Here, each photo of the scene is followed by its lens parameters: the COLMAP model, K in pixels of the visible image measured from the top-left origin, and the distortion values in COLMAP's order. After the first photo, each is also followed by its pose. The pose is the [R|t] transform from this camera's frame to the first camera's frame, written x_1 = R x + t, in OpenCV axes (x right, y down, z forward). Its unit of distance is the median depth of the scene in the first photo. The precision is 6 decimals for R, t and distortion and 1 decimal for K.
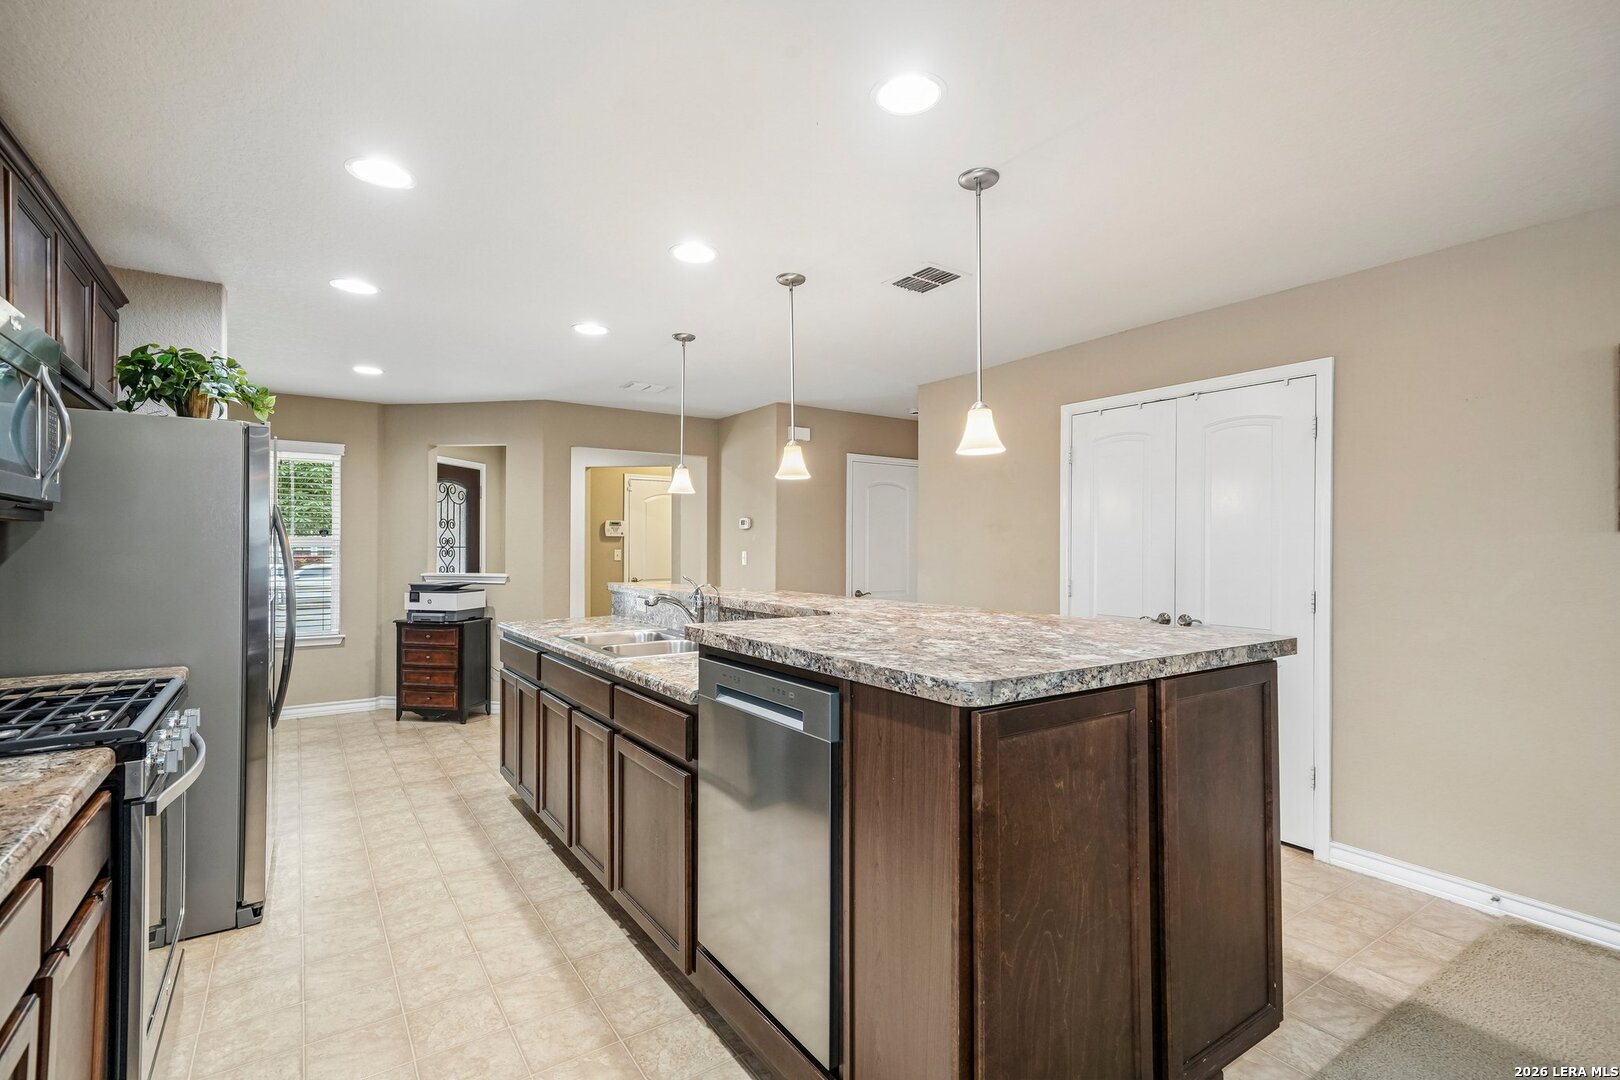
lens RADIAL K [[748.4, 0, 824.2], [0, 748.4, 545.1], [0, 0, 1]] dist [0.007549, 0.005295]
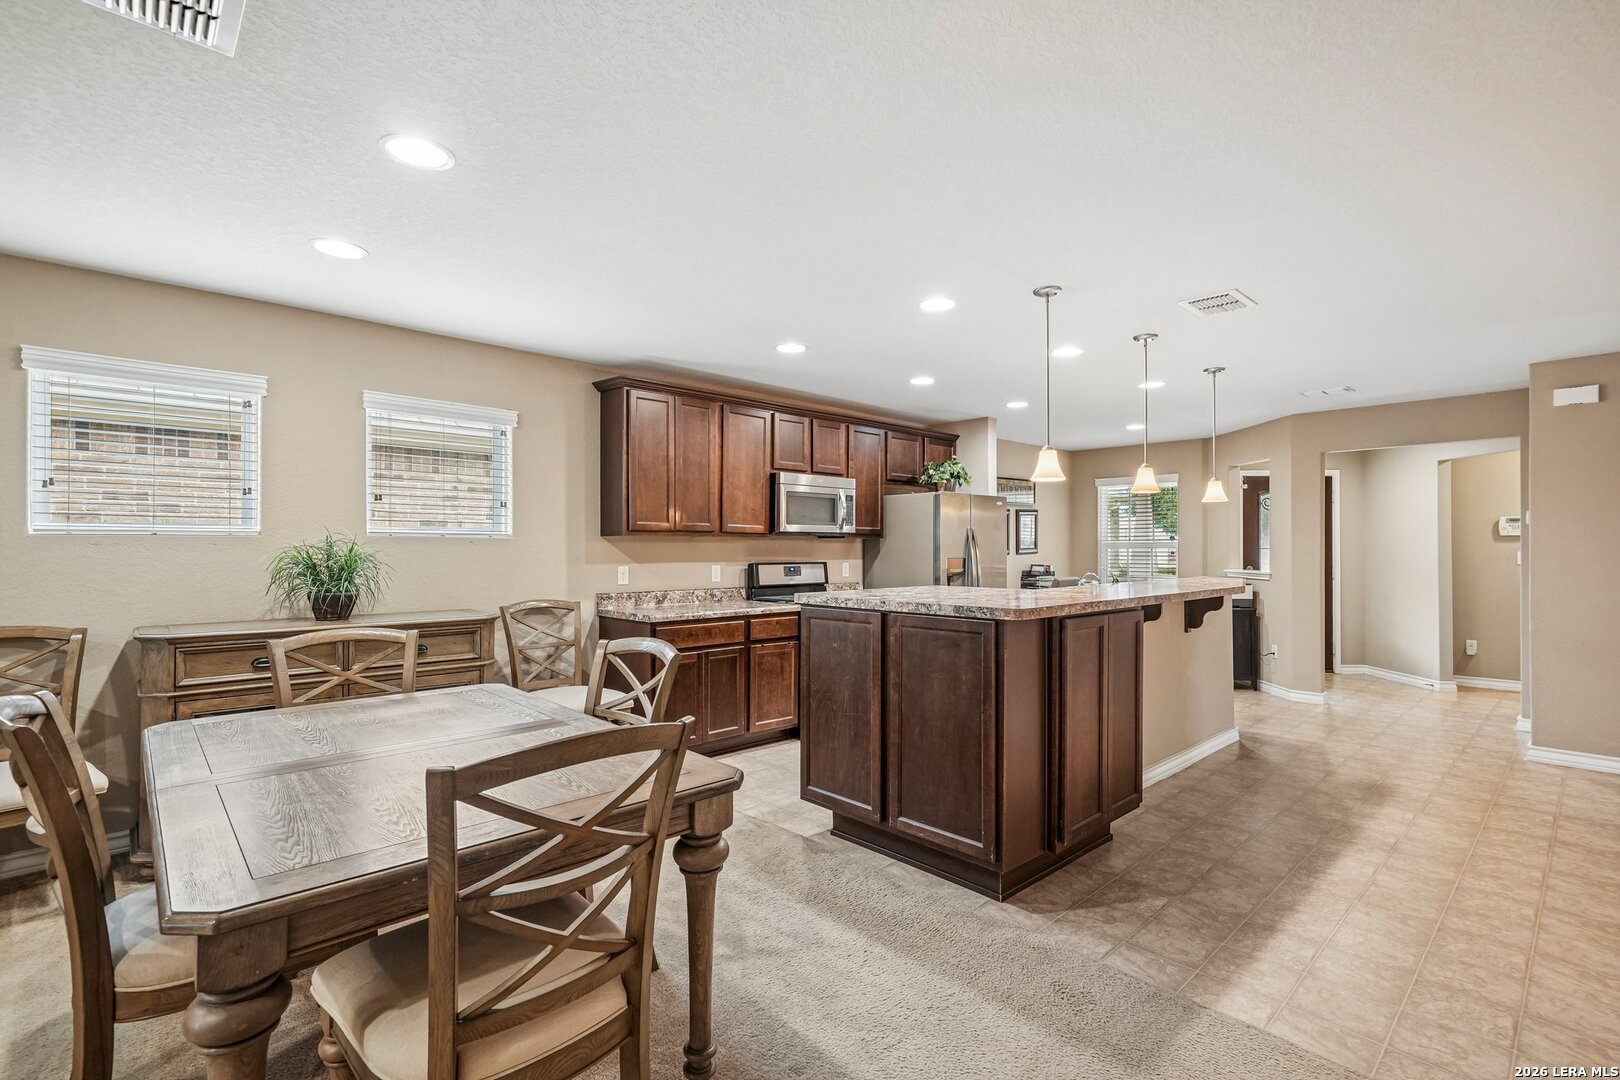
lens RADIAL K [[748.4, 0, 808.9], [0, 748.4, 547.0], [0, 0, 1]] dist [0.007549, 0.005295]
pose [[0.149639, -0.004548, -0.988730, 0.643460], [0.002626, 0.999988, -0.004203, 0.003996], [0.988737, -0.001967, 0.149649, 0.136130]]
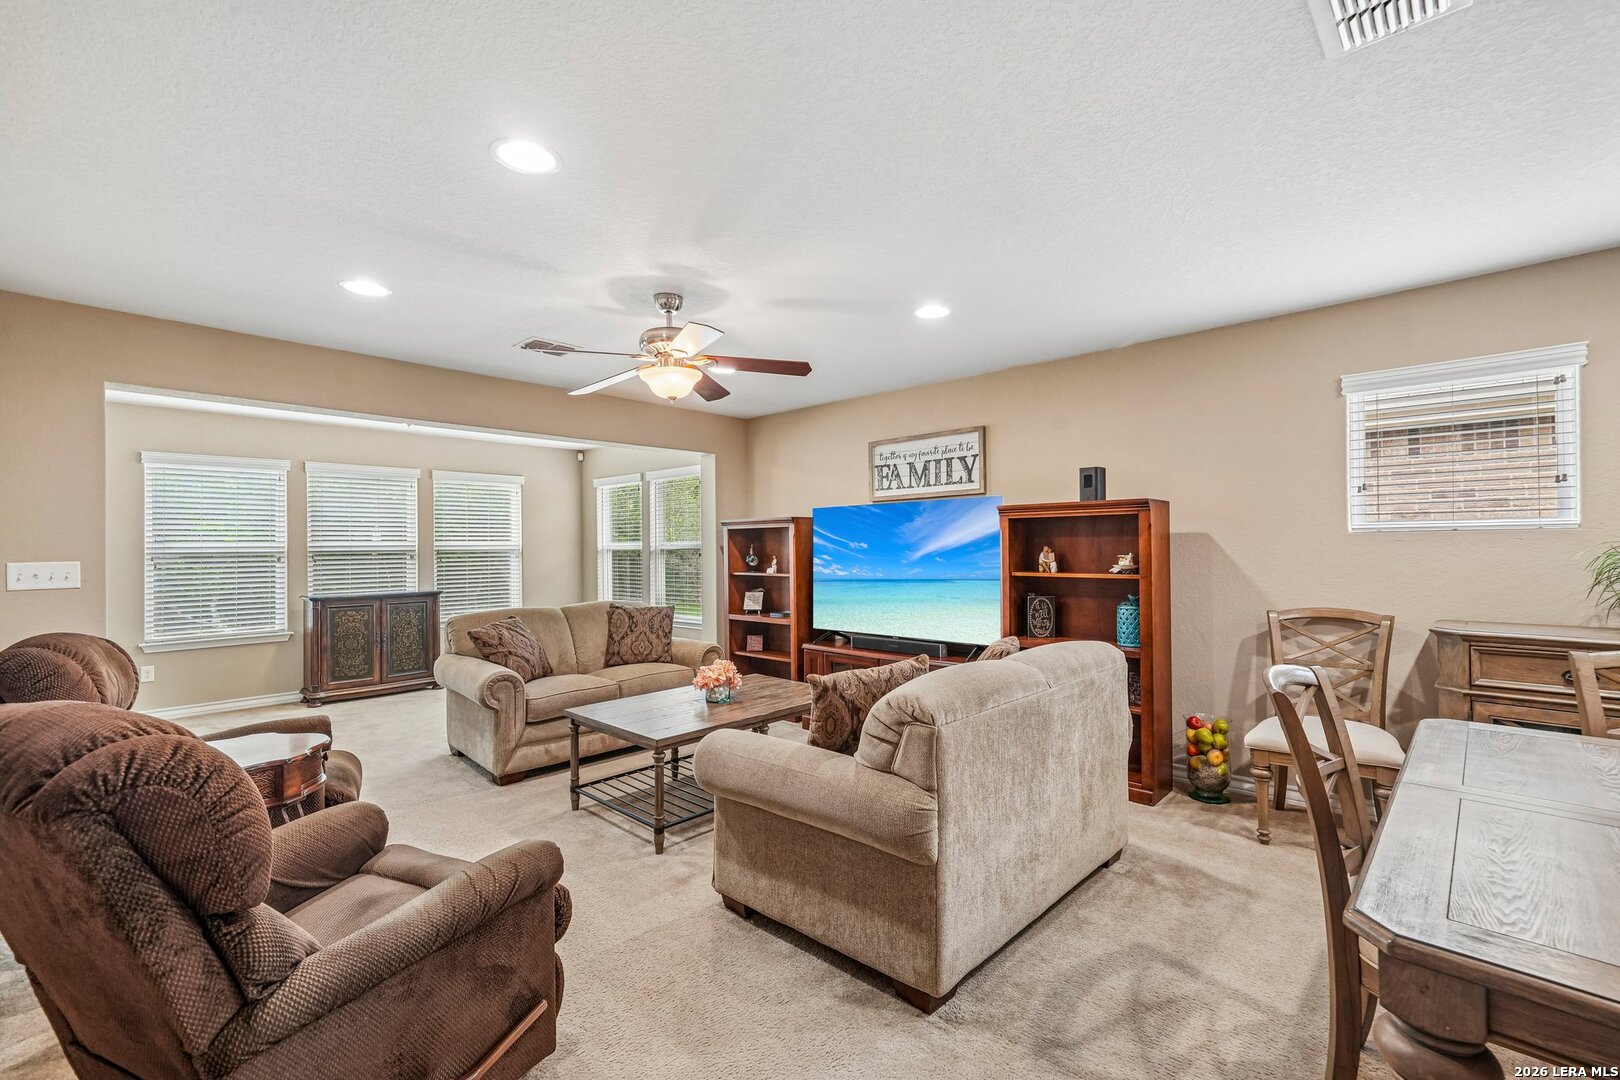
lens RADIAL K [[683.7, 0, 796.6], [0, 683.7, 538.7], [0, 0, 1]] dist [0.006686, -0.001934]
pose [[-0.981103, 0.002506, -0.193469, 0.585961], [0.005695, 0.999857, -0.015928, 0.002608], [0.193402, -0.016729, -0.980977, 0.157557]]
